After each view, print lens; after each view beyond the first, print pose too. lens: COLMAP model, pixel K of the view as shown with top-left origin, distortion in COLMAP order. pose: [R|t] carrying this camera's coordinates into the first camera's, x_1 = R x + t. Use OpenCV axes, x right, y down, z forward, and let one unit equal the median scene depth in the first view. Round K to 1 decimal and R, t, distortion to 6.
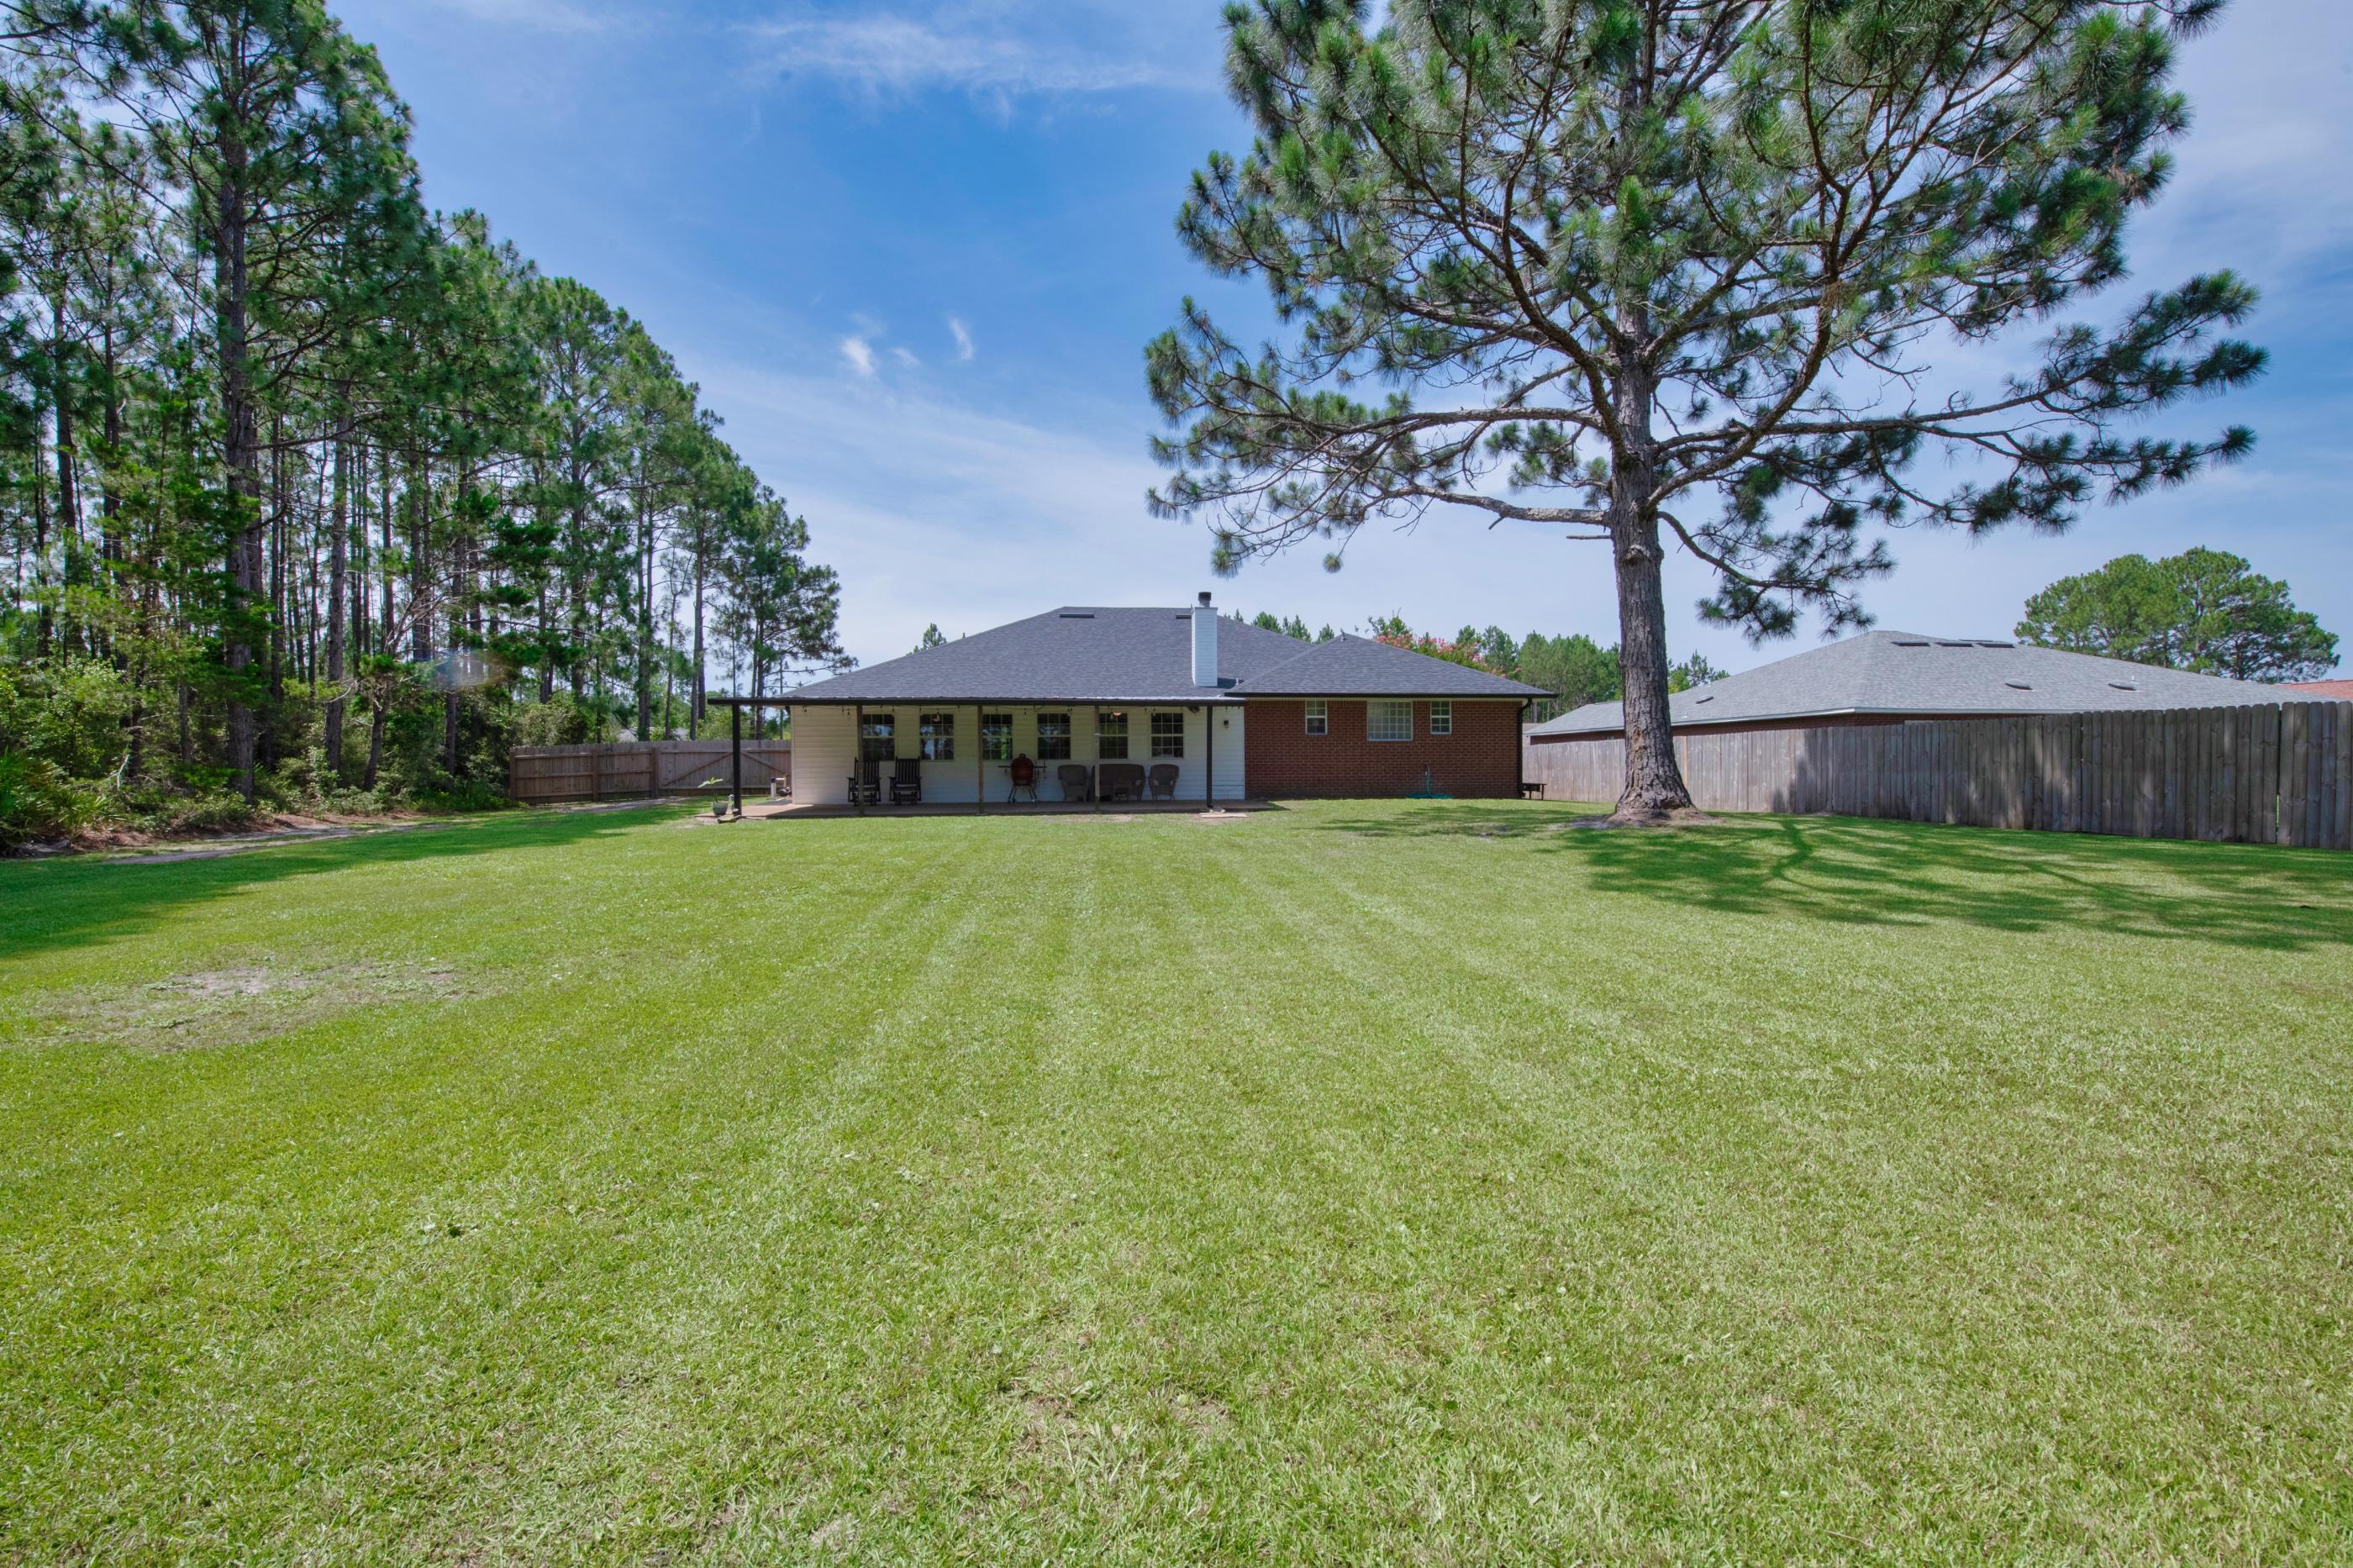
lens RADIAL K [[978.8, 0, 1186.4], [0, 978.8, 777.4], [0, 0, 1]] dist [-0.001269, -0.000371]
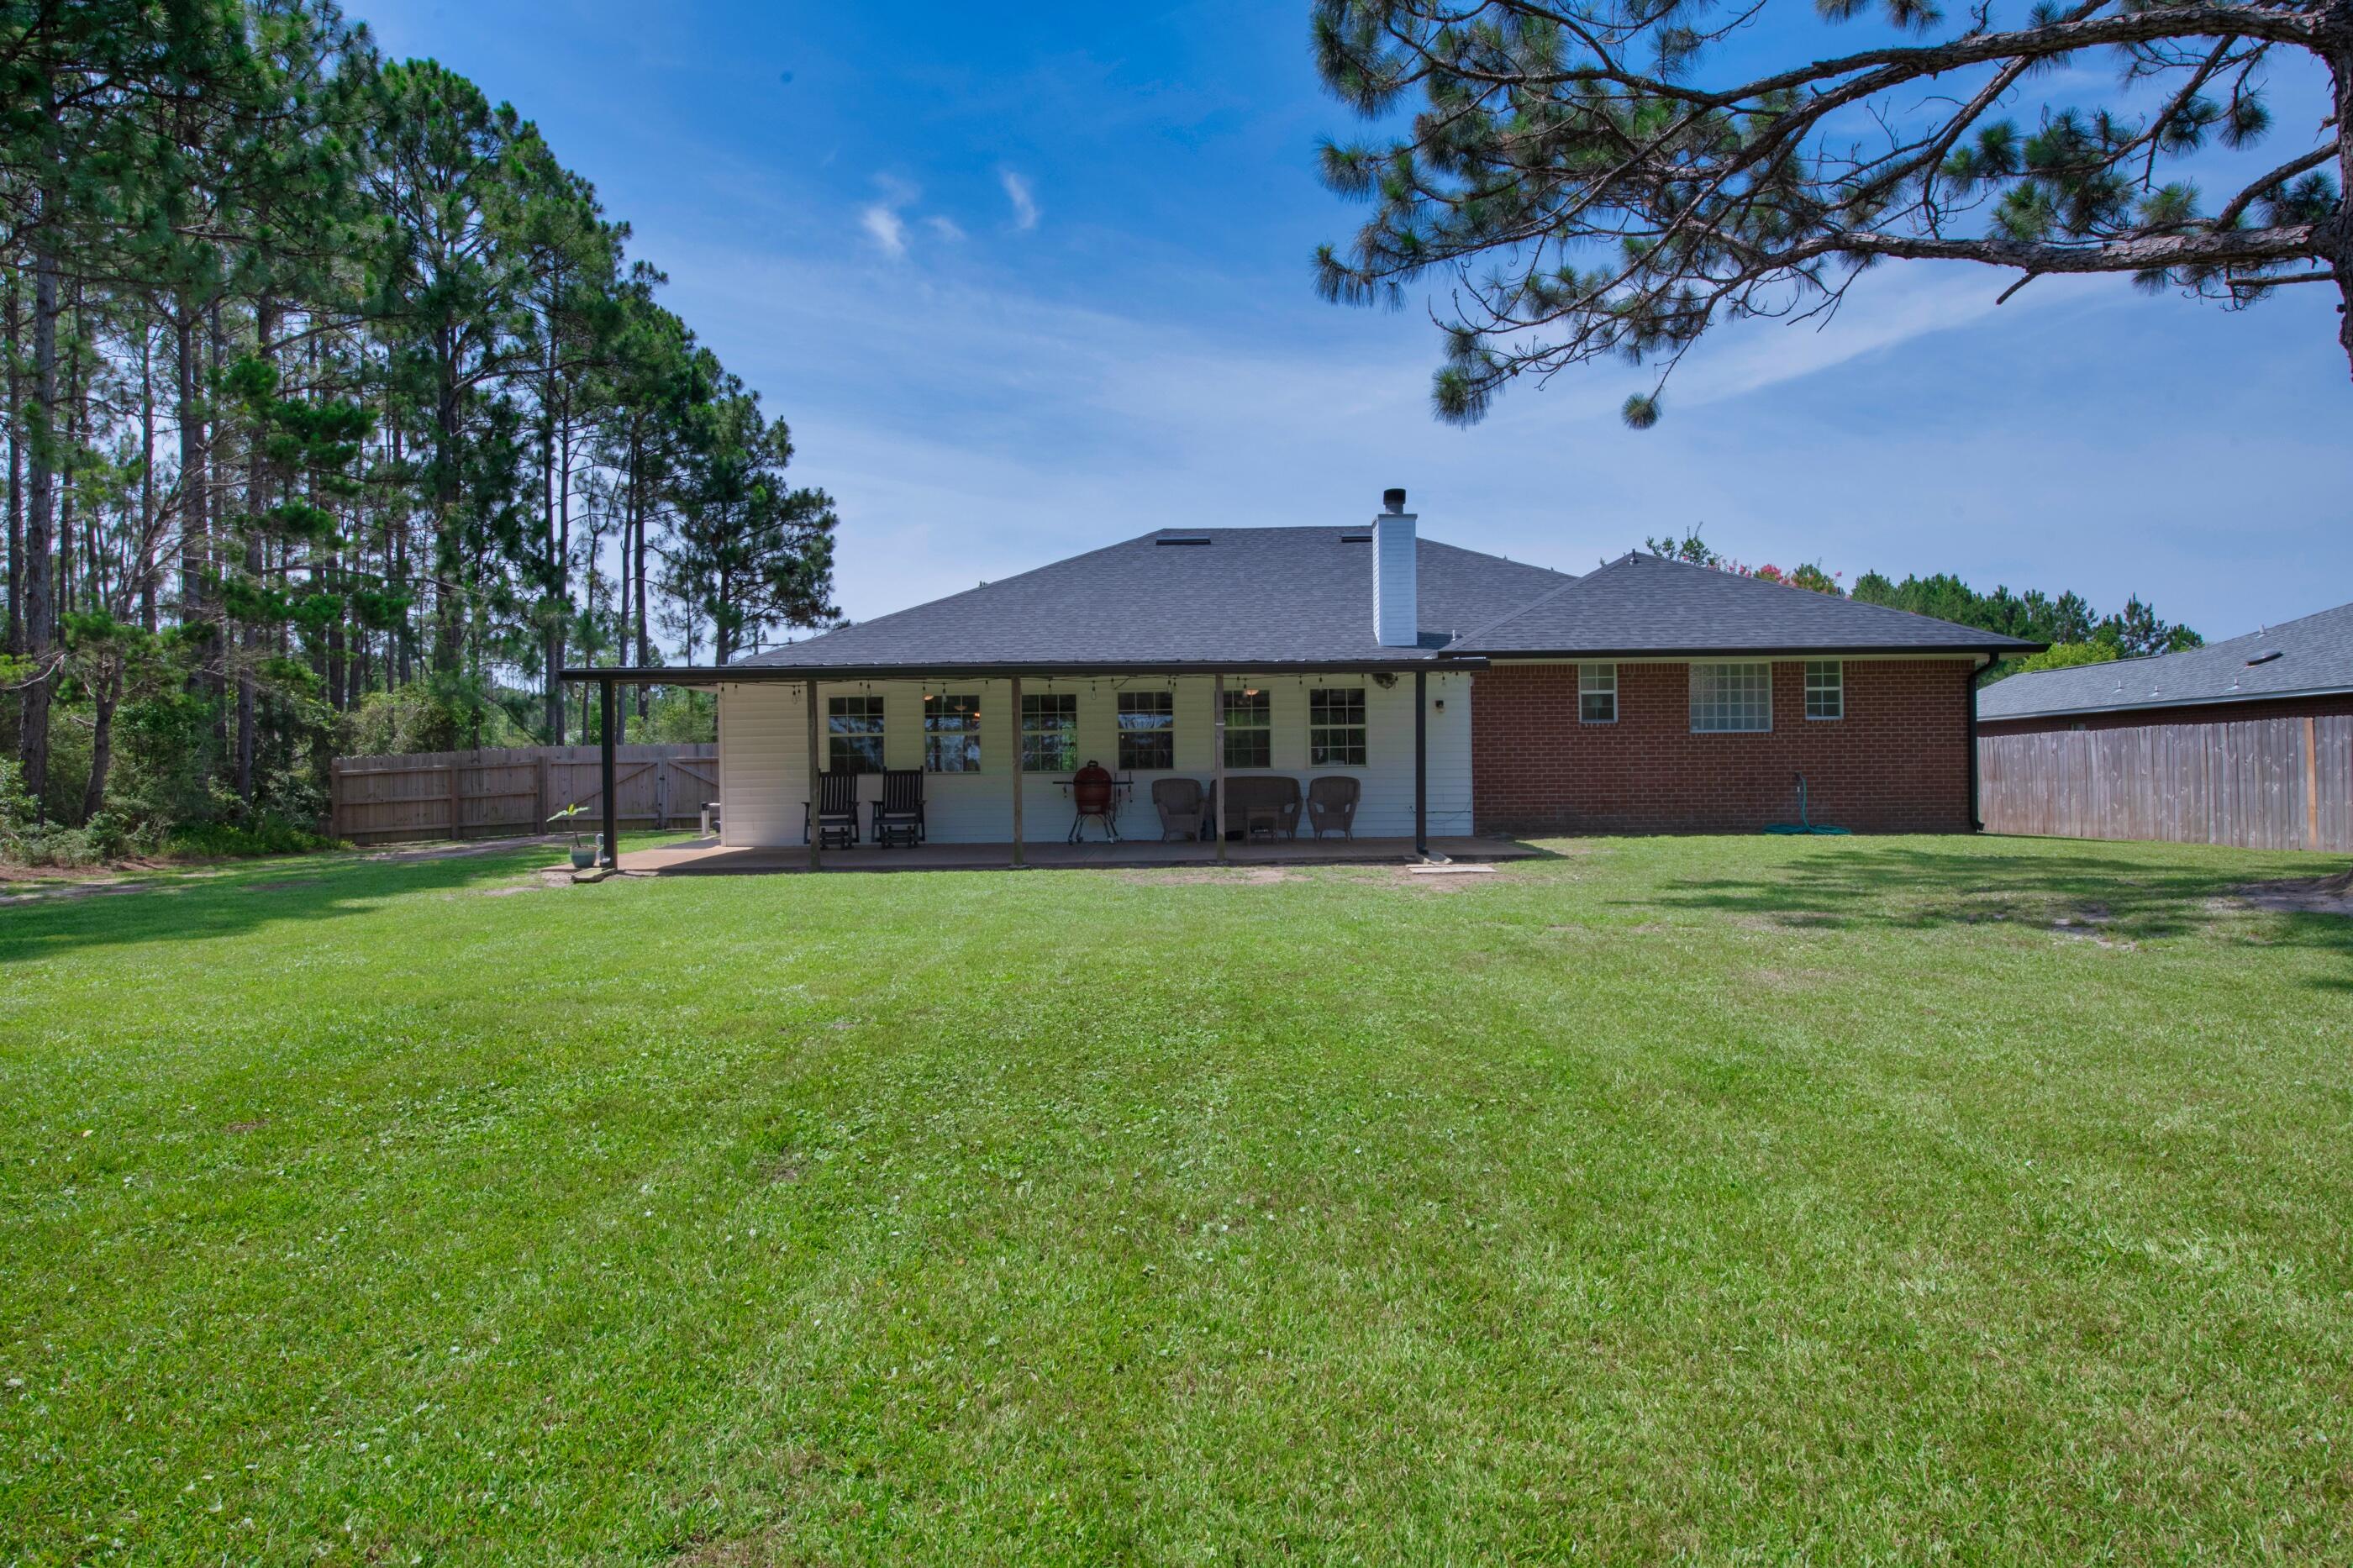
lens RADIAL K [[1354.4, 0, 1176.5], [0, 1354.4, 784.0], [0, 0, 1]] dist [-0.000500, -0.000123]
pose [[0.993151, -0.006665, -0.116647, -0.019268], [0.005717, 0.999948, -0.008461, -0.002316], [0.116698, 0.007736, 0.993137, 0.168395]]
